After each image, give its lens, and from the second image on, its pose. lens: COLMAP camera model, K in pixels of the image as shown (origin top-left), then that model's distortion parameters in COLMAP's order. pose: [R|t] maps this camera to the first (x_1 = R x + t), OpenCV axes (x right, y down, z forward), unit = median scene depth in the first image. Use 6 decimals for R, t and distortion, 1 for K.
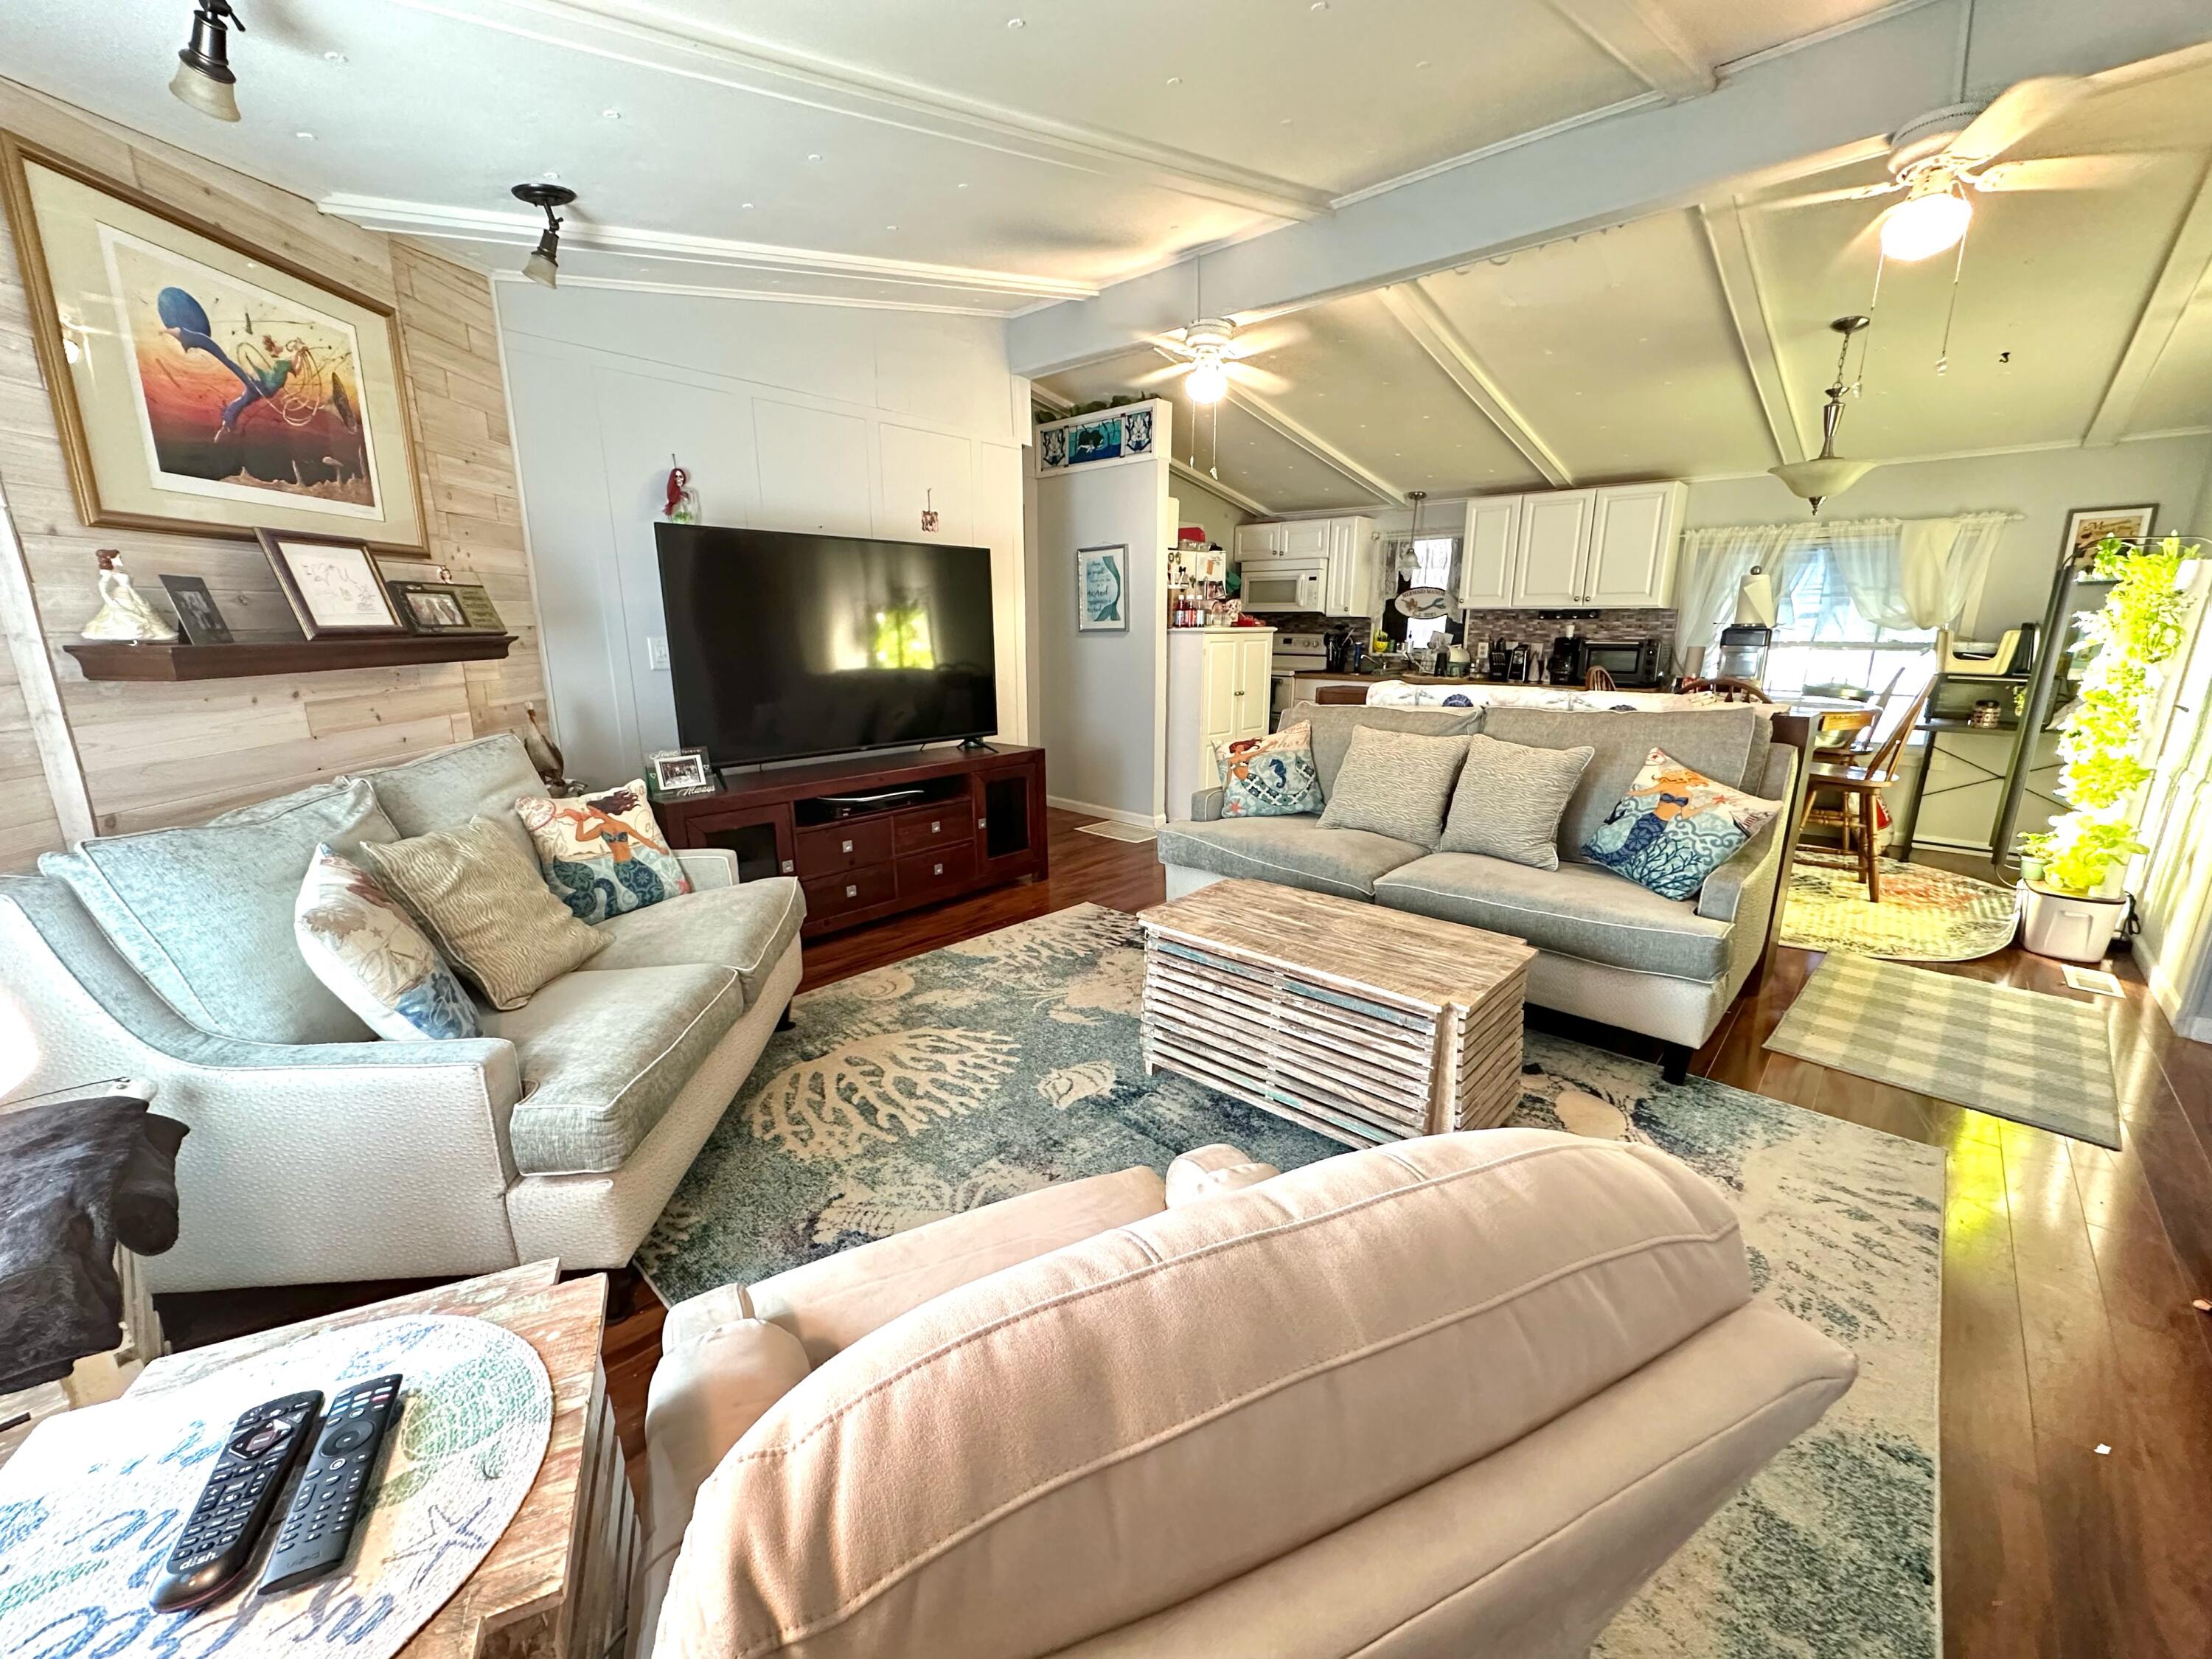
lens RADIAL K [[877.7, 0, 1106.0], [0, 877.7, 829.5], [0, 0, 1]] dist [-0.001520, 0.000002]
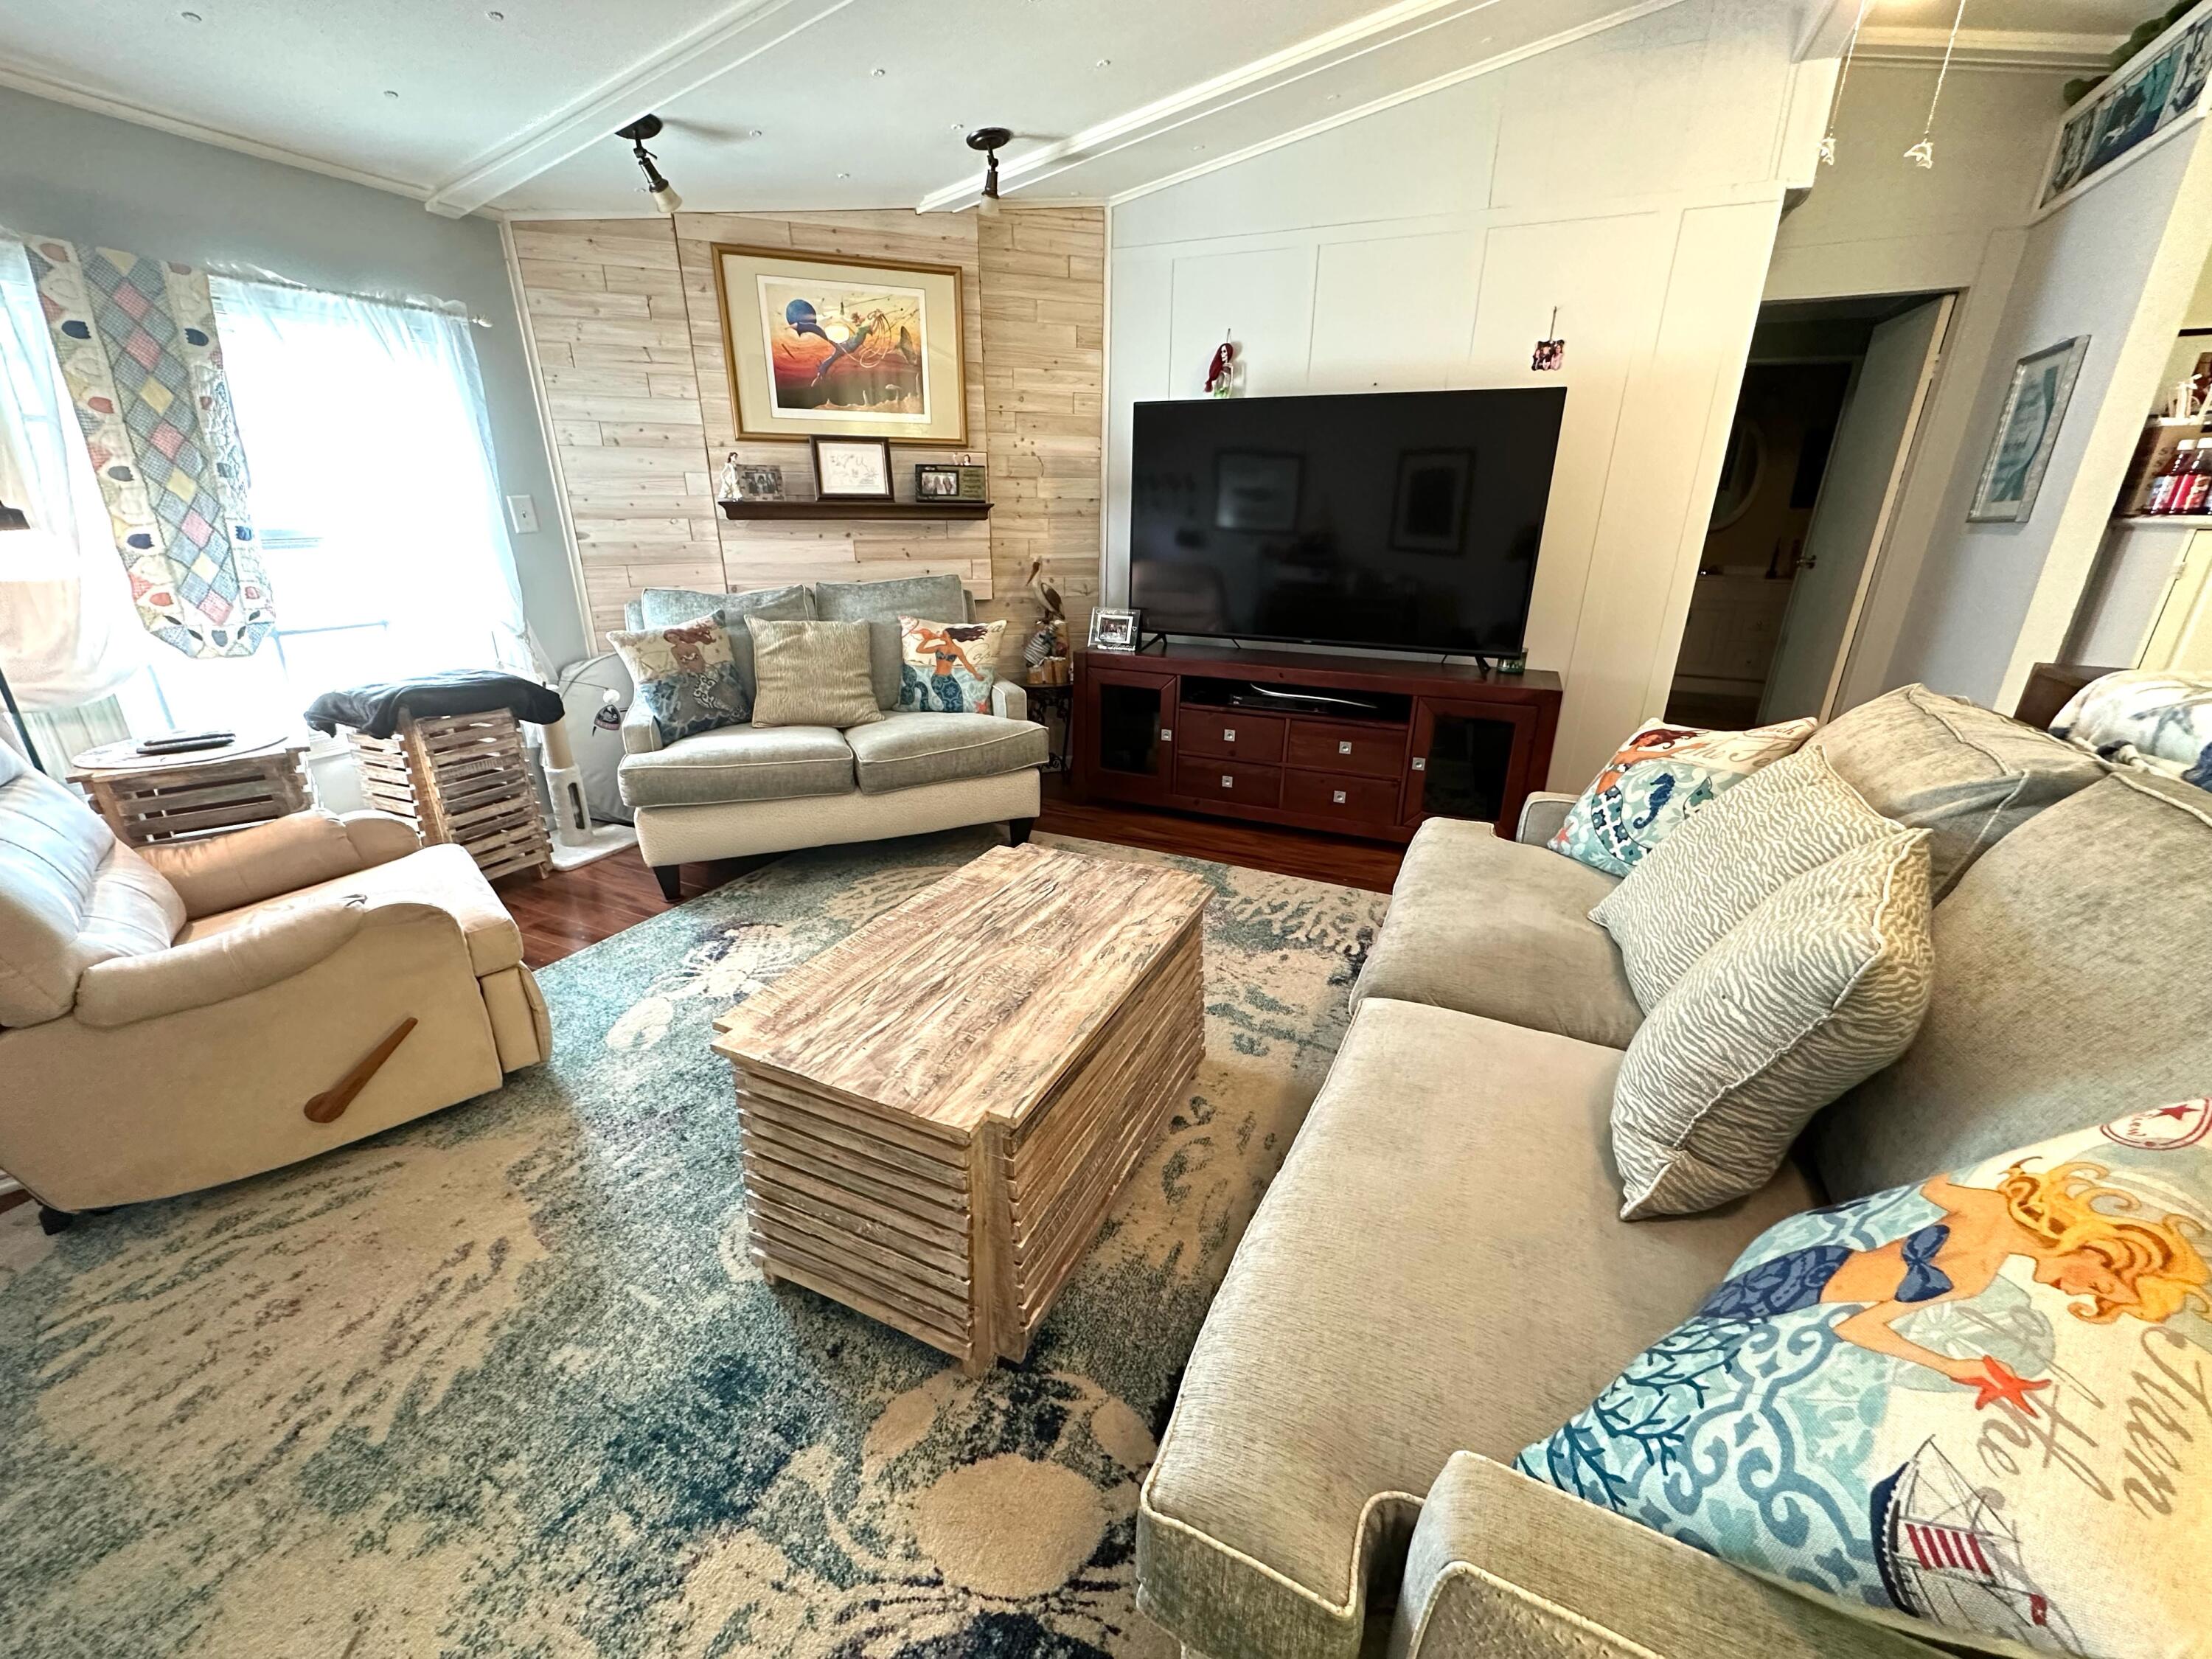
lens RADIAL K [[877.7, 0, 1106.0], [0, 877.7, 829.5], [0, 0, 1]] dist [-0.001520, 0.000002]
pose [[0.305346, 0.332943, -0.892139, 0.820059], [-0.230543, 0.934859, 0.269979, -0.165500], [0.923912, 0.123240, 0.362213, 0.775645]]
